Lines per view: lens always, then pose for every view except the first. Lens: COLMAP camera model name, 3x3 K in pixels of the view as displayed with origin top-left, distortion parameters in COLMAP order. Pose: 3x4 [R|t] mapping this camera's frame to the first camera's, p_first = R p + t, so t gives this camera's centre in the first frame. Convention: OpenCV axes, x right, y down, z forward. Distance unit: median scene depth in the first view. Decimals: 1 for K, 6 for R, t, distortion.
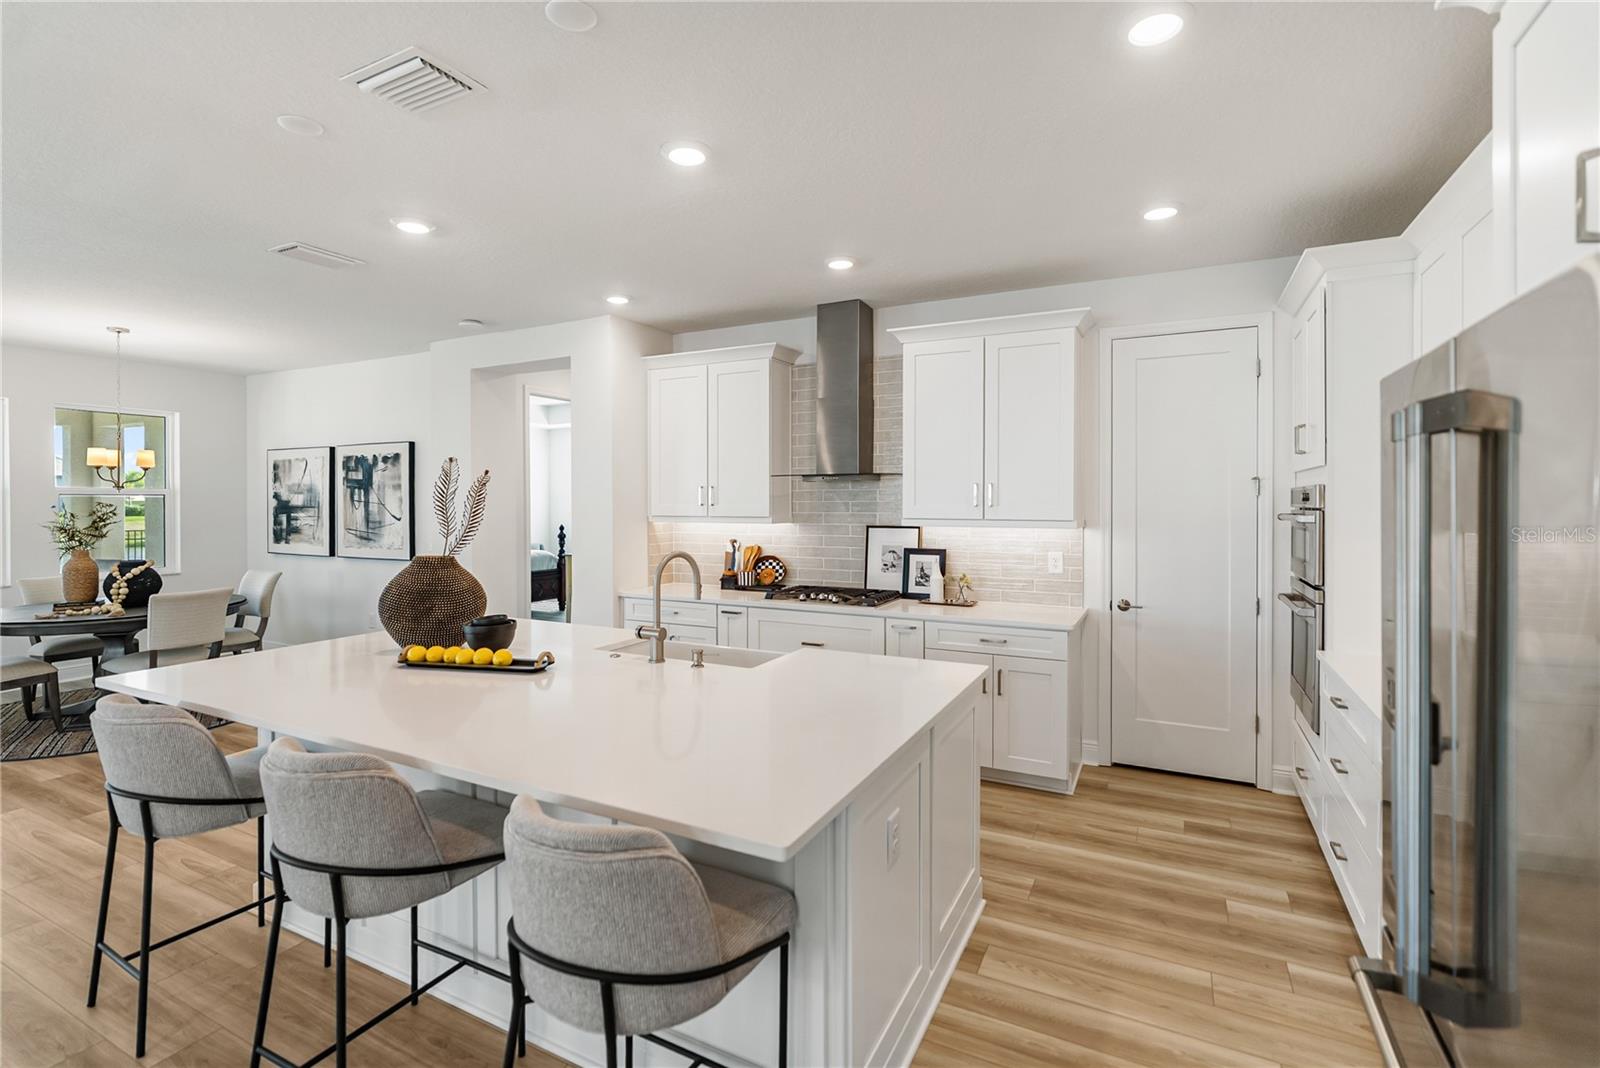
lens RADIAL K [[718.0, 0, 809.9], [0, 718.0, 507.4], [0, 0, 1]] dist [-0.011080, -0.000117]
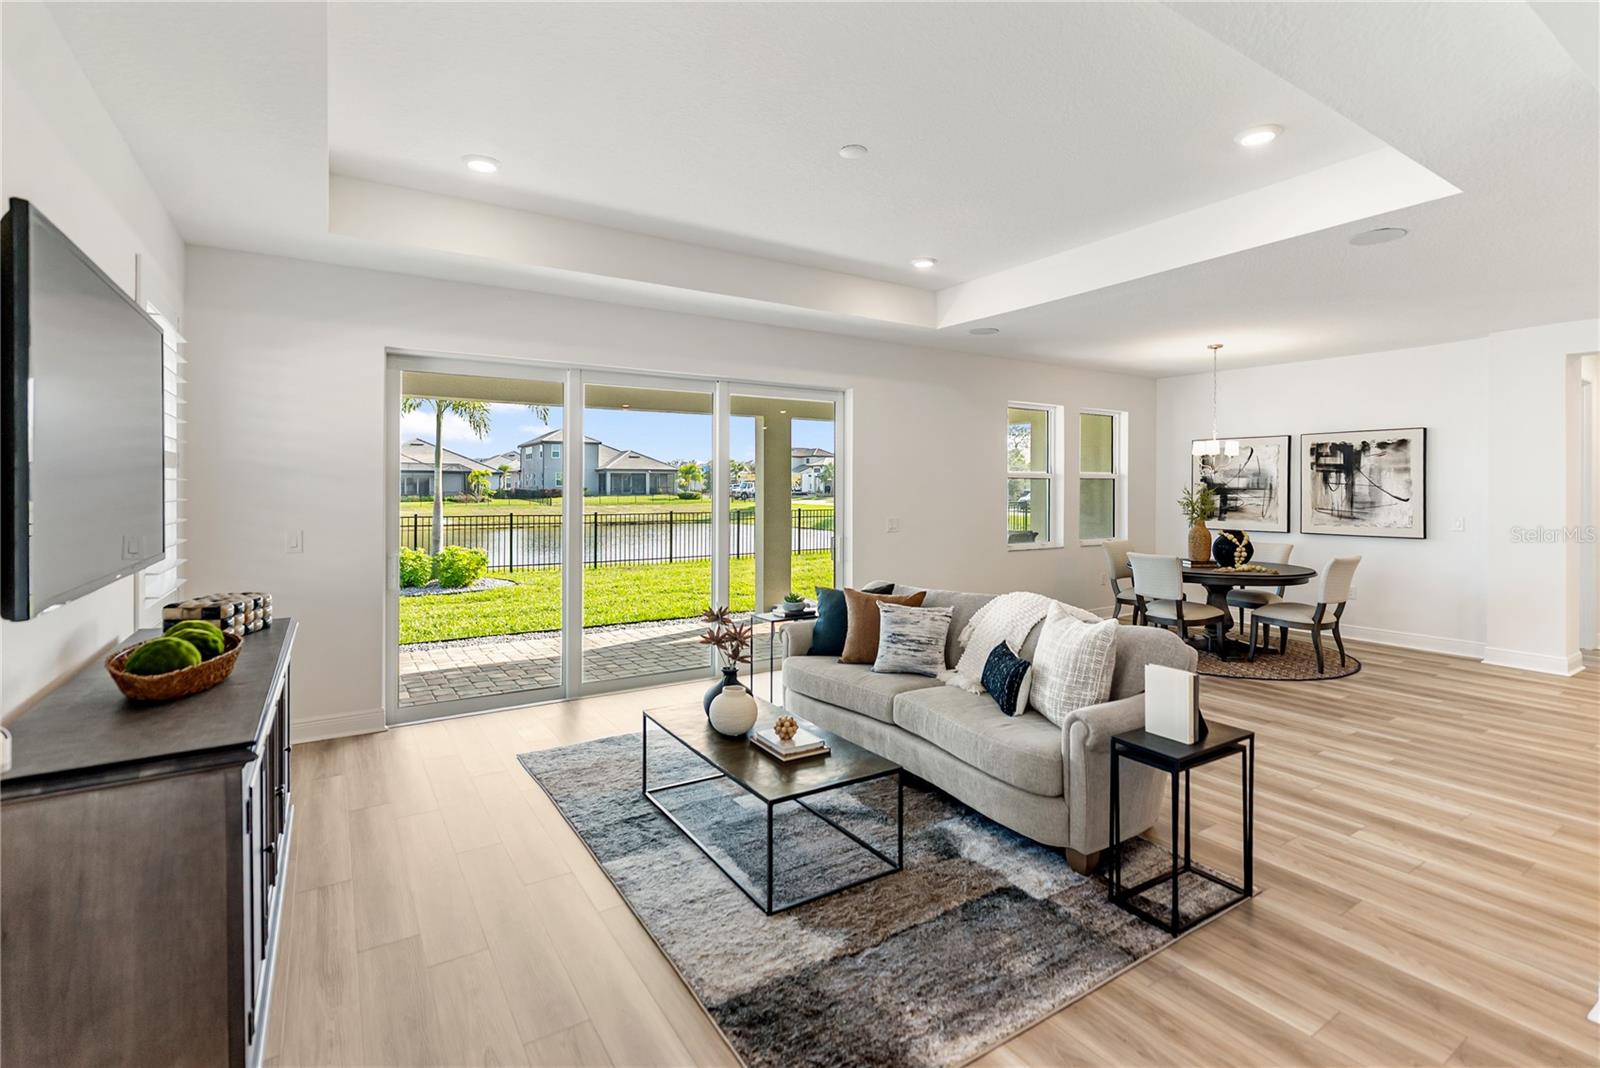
lens RADIAL K [[761.6, 0, 858.7], [0, 761.6, 483.5], [0, 0, 1]] dist [0.004579, 0.000395]
pose [[0.878779, -0.003433, -0.477217, -0.718735], [-0.001460, 0.999950, -0.009883, 0.003884], [0.477227, 0.009382, 0.878730, -0.393004]]
